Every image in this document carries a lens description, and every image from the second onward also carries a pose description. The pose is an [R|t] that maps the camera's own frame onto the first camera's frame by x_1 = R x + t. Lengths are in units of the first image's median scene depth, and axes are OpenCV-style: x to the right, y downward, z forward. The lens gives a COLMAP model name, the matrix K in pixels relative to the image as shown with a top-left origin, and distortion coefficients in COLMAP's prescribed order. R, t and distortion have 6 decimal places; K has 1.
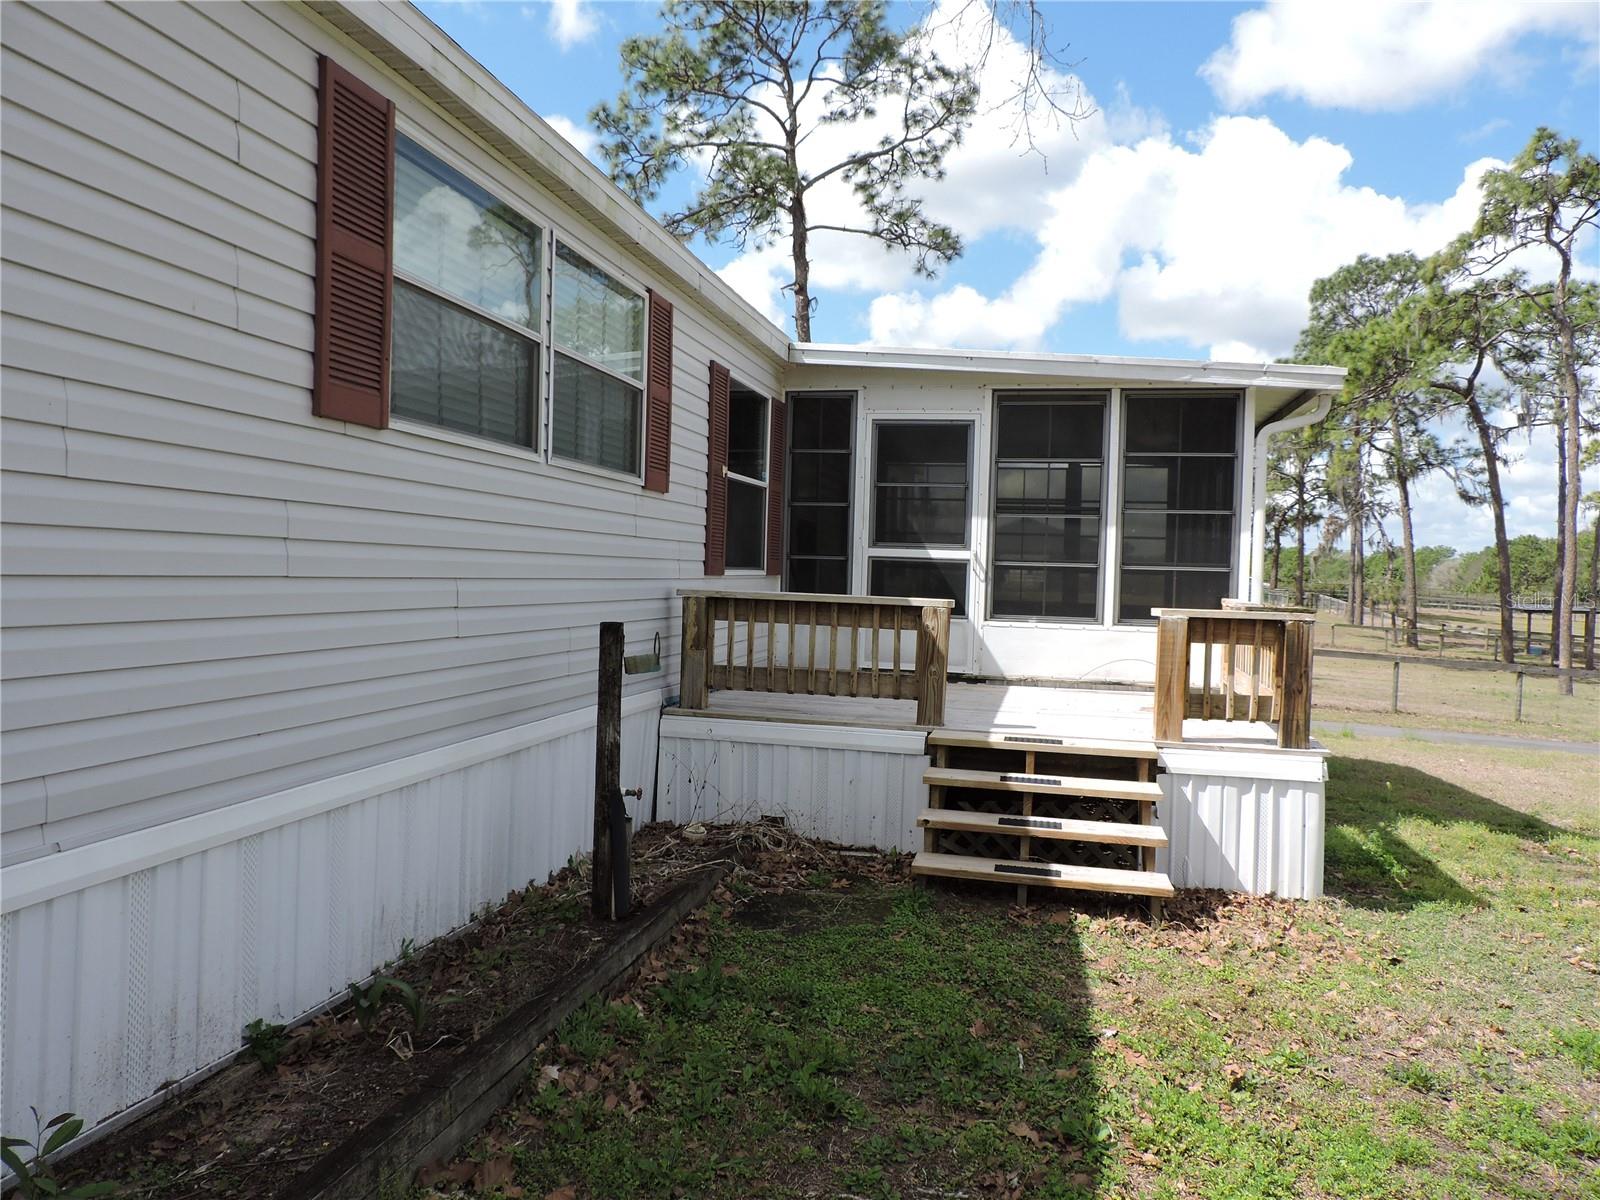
lens RADIAL K [[1142.2, 0, 808.0], [0, 1142.2, 601.4], [0, 0, 1]] dist [-0.017020, -0.000793]
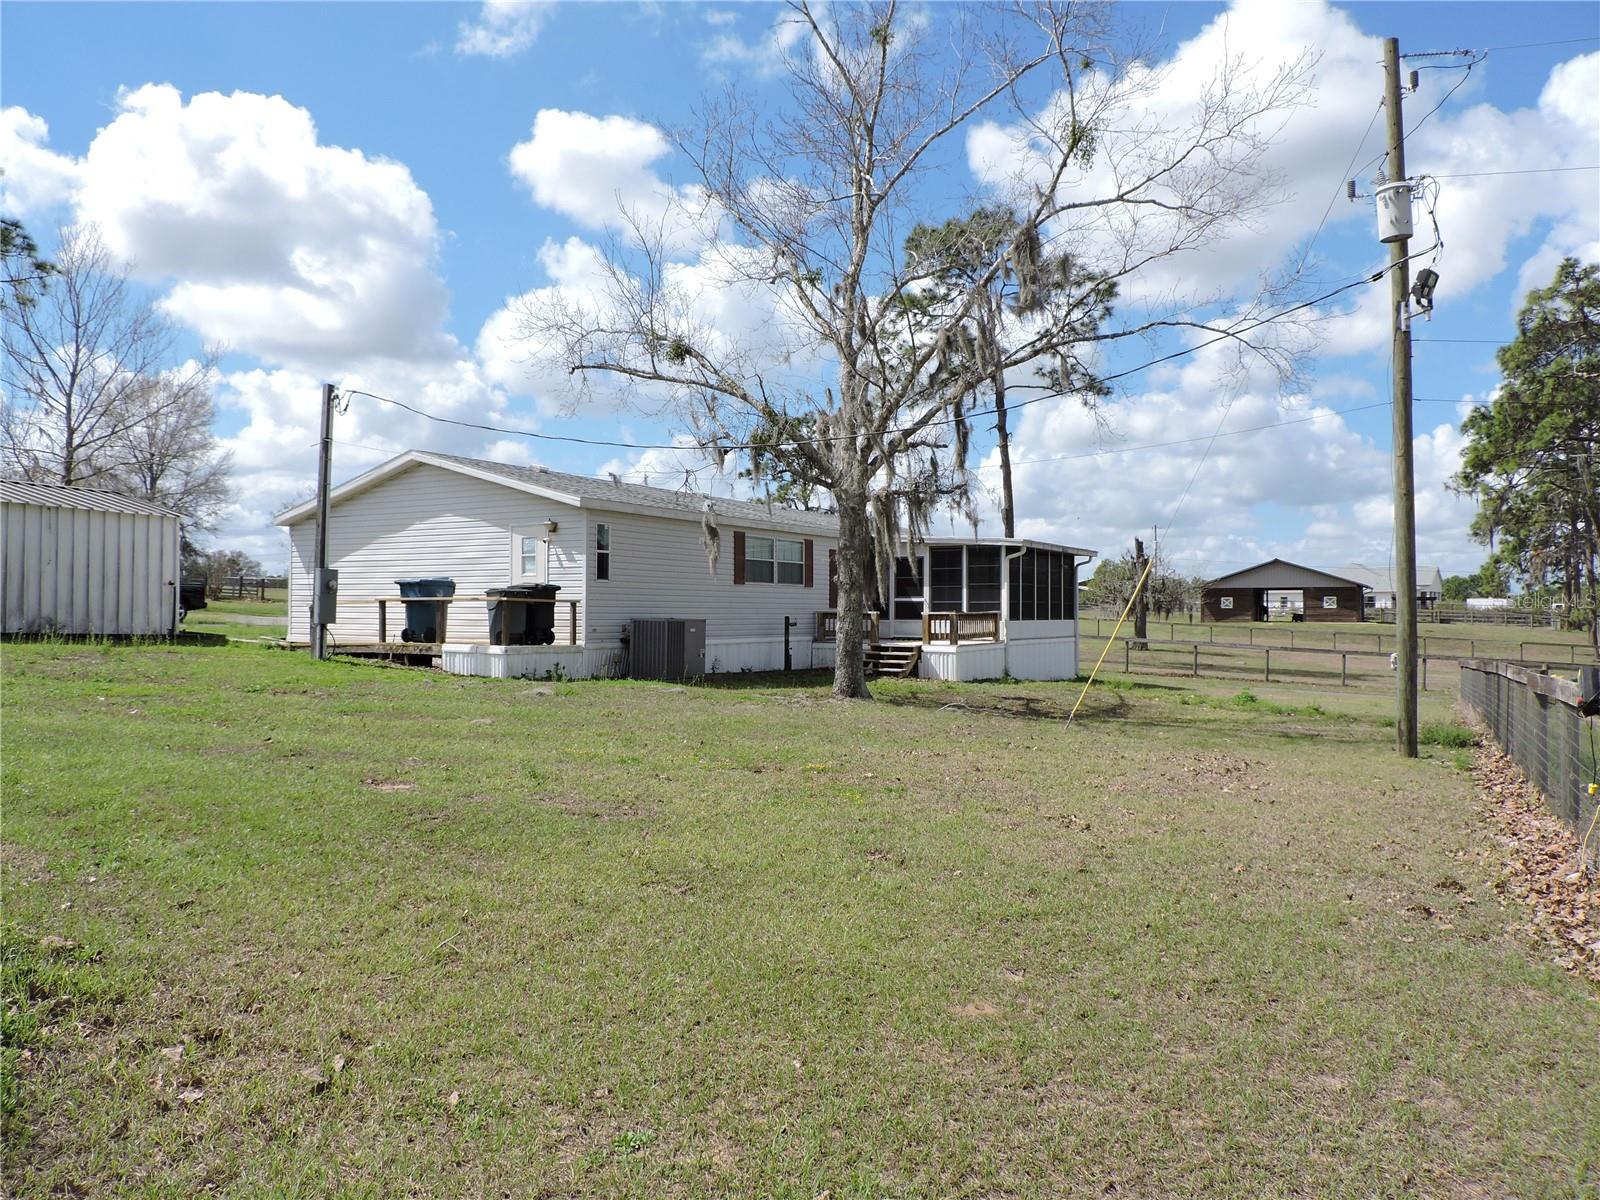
lens RADIAL K [[1142.2, 0, 808.0], [0, 1142.2, 601.4], [0, 0, 1]] dist [-0.017020, -0.000793]
pose [[0.952525, -0.028119, -0.303158, 0.802003], [0.016662, 0.999048, -0.040315, 0.086882], [0.304003, 0.033350, 0.952087, -2.098541]]
